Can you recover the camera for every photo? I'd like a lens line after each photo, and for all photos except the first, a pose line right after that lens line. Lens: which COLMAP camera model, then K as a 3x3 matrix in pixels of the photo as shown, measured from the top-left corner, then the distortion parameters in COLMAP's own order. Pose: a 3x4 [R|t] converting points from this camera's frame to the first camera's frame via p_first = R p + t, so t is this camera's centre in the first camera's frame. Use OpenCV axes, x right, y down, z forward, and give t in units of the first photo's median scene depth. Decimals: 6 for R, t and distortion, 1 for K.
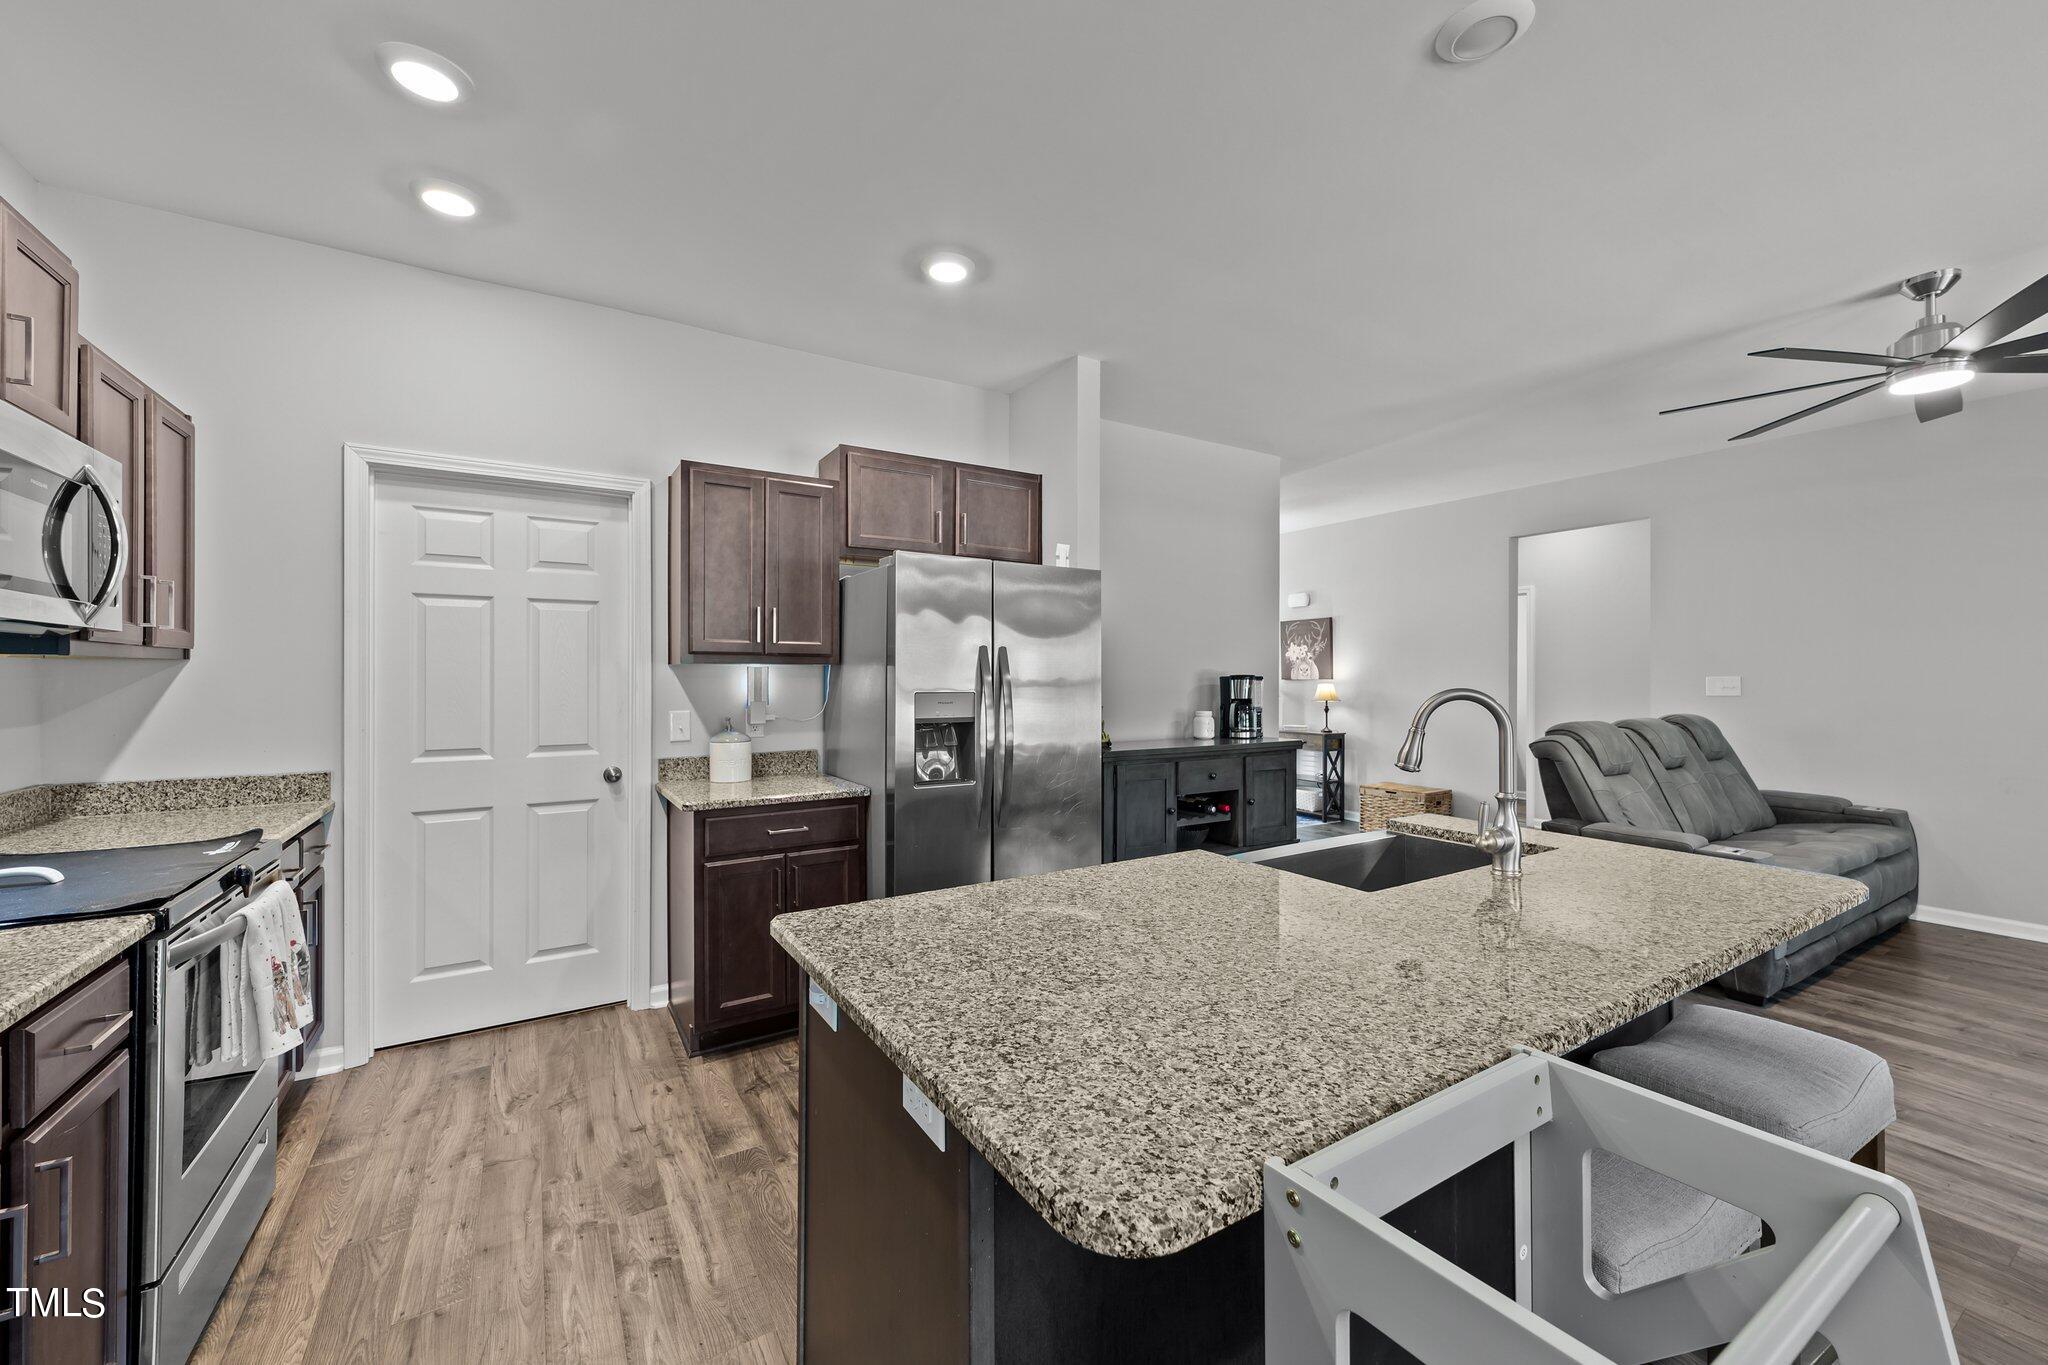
lens RADIAL K [[797.4, 0, 1025.4], [0, 797.4, 674.1], [0, 0, 1]] dist [0.007386, -0.001993]
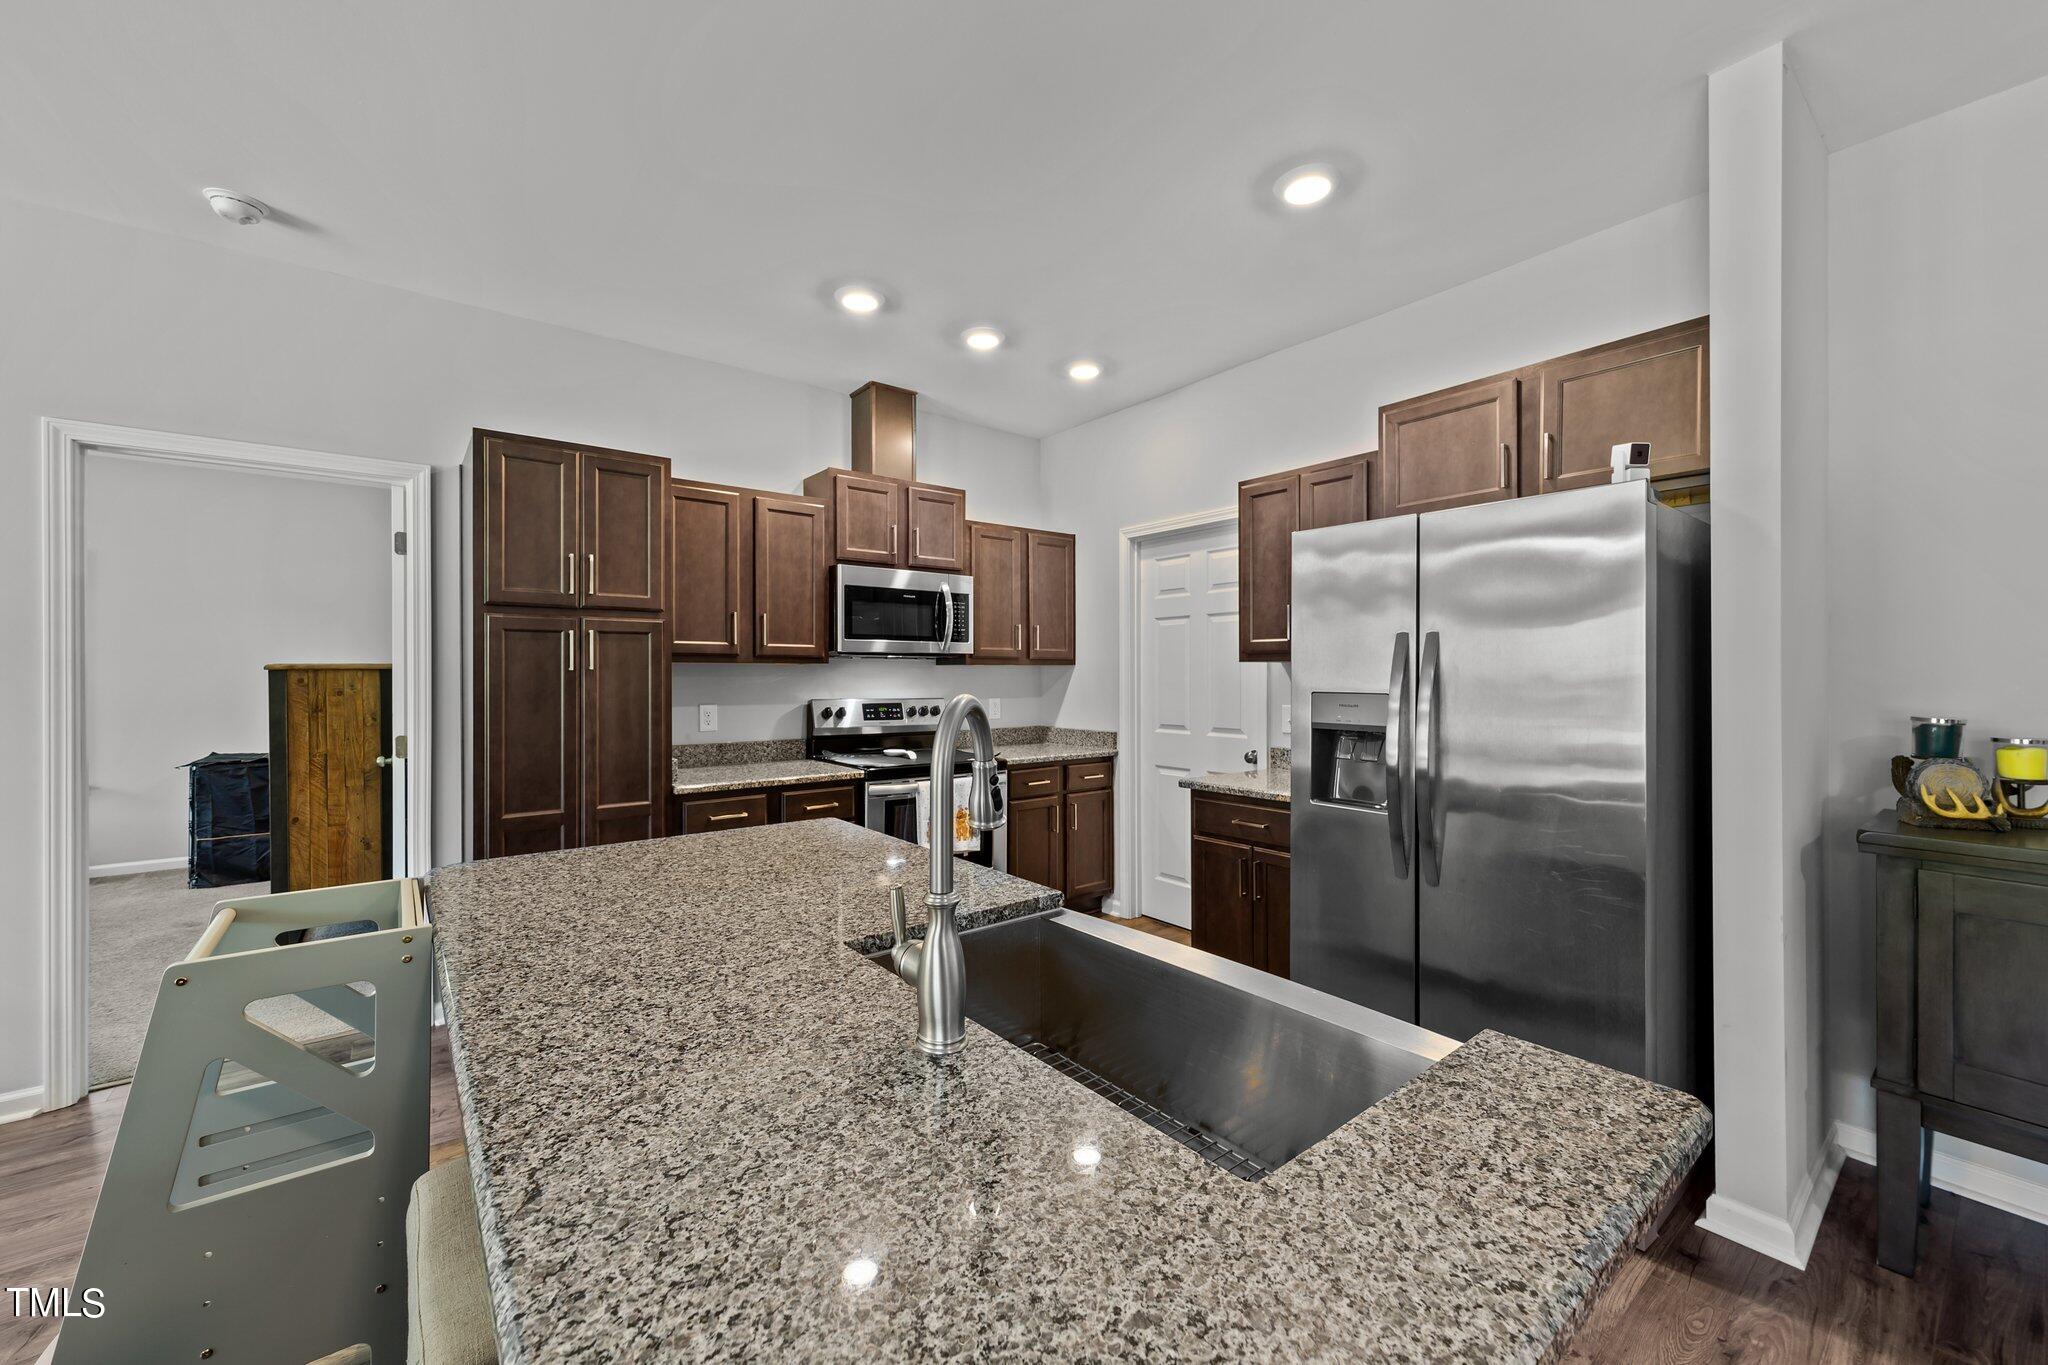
lens RADIAL K [[797.4, 0, 1031.4], [0, 797.4, 673.5], [0, 0, 1]] dist [0.007386, -0.001993]
pose [[0.114505, -0.001964, -0.993421, 0.693470], [0.004752, 0.999988, -0.001429, 0.002998], [0.993411, -0.004557, 0.114513, 0.608121]]
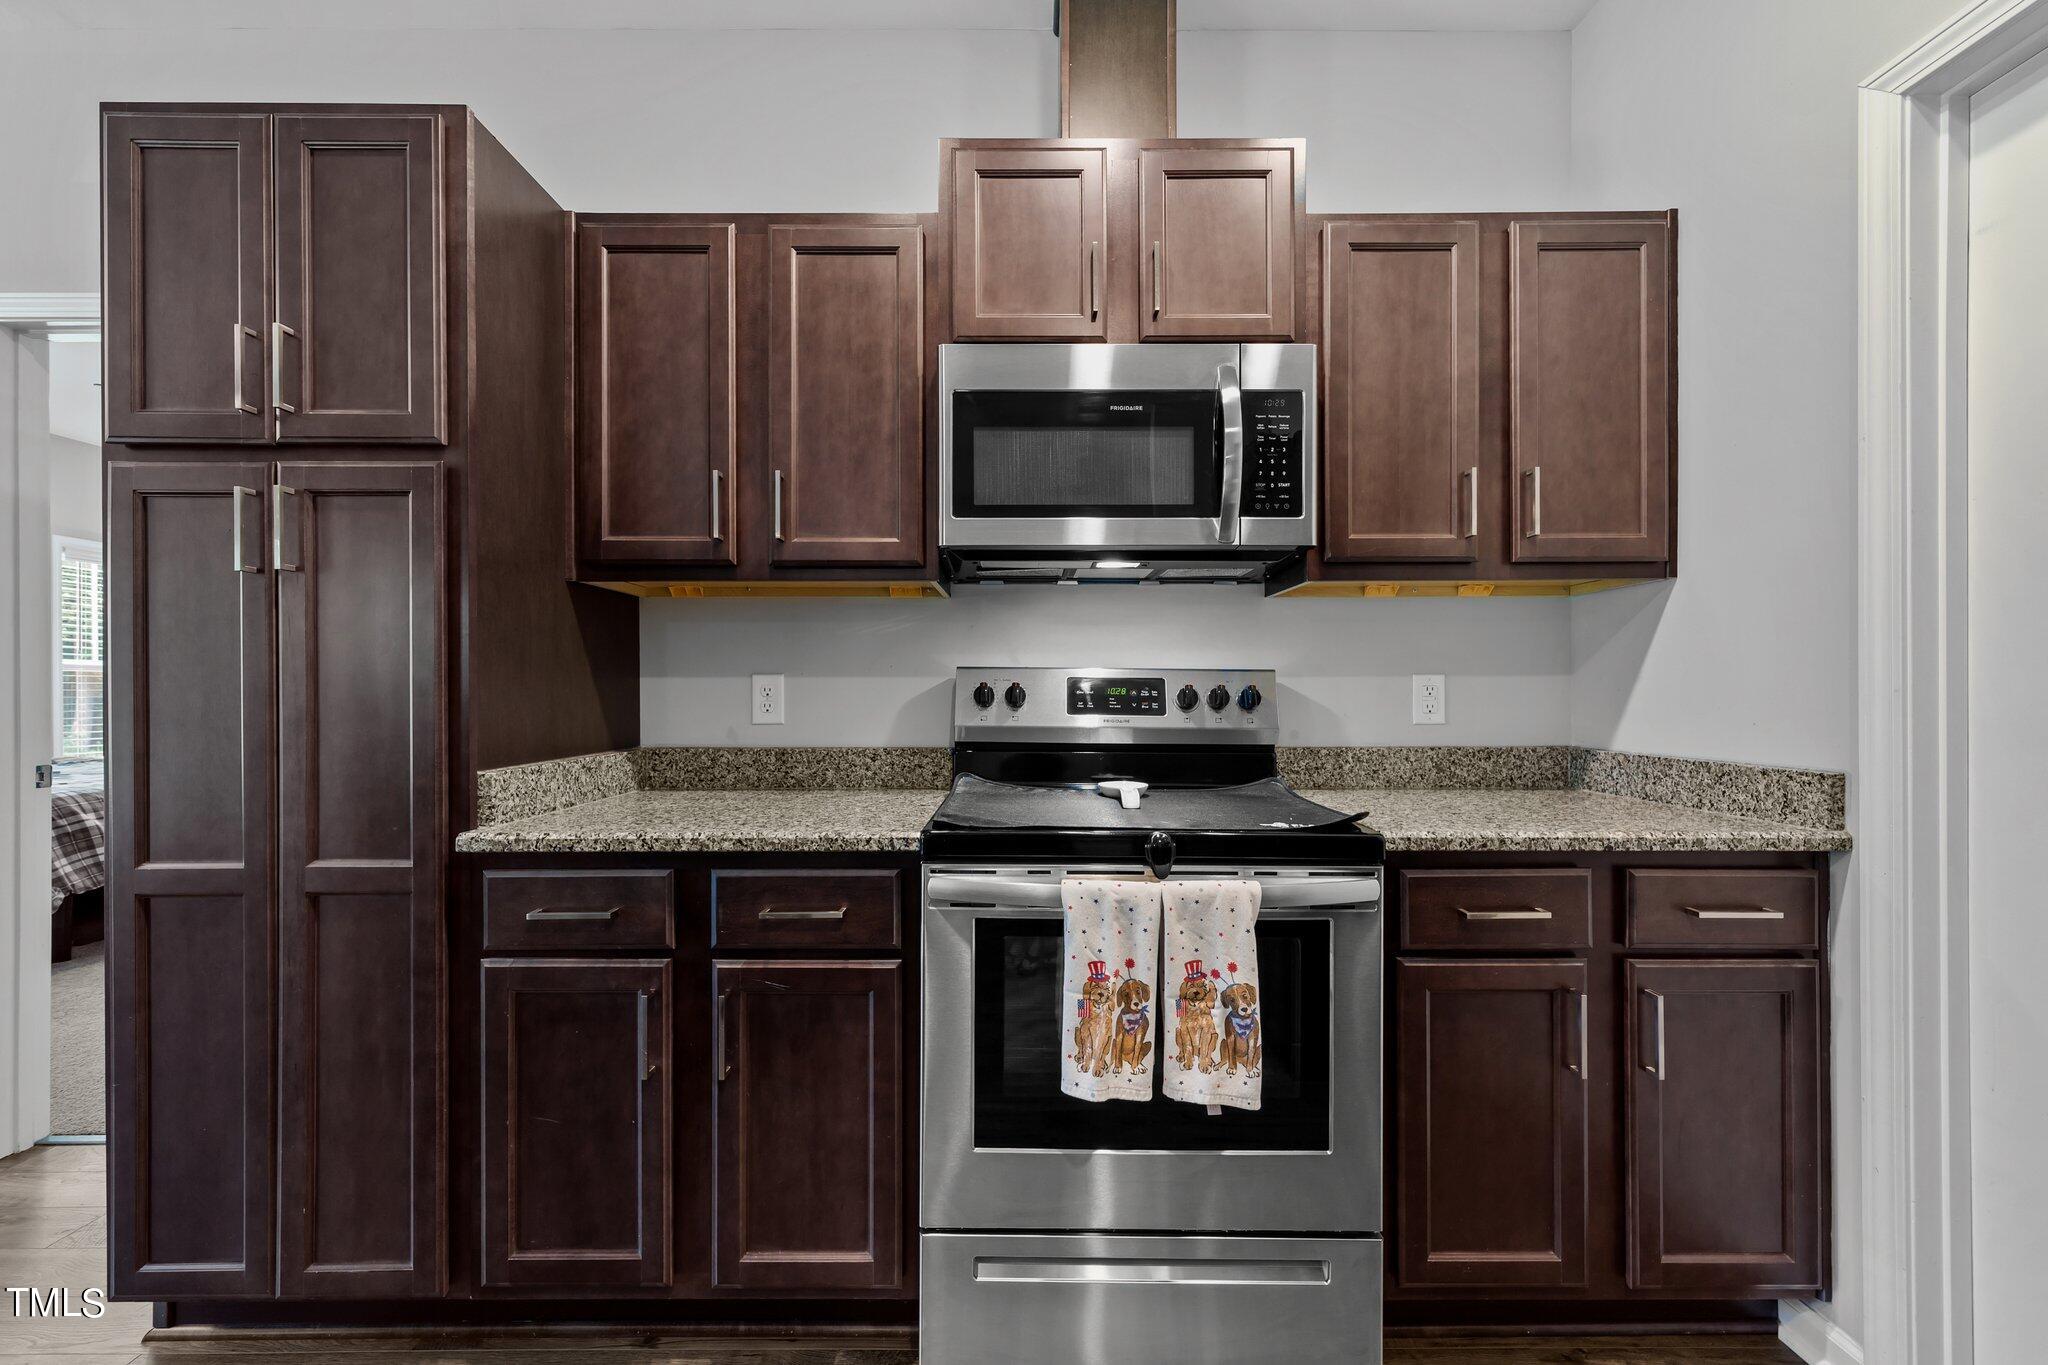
lens RADIAL K [[797.4, 0, 1024.1], [0, 797.4, 693.6], [0, 0, 1]] dist [0.007386, -0.001993]
pose [[-0.526226, -0.000375, -0.850345, -0.176454], [0.004152, 0.999987, -0.003010, 0.068519], [0.850334, -0.005115, -0.526218, 0.788345]]
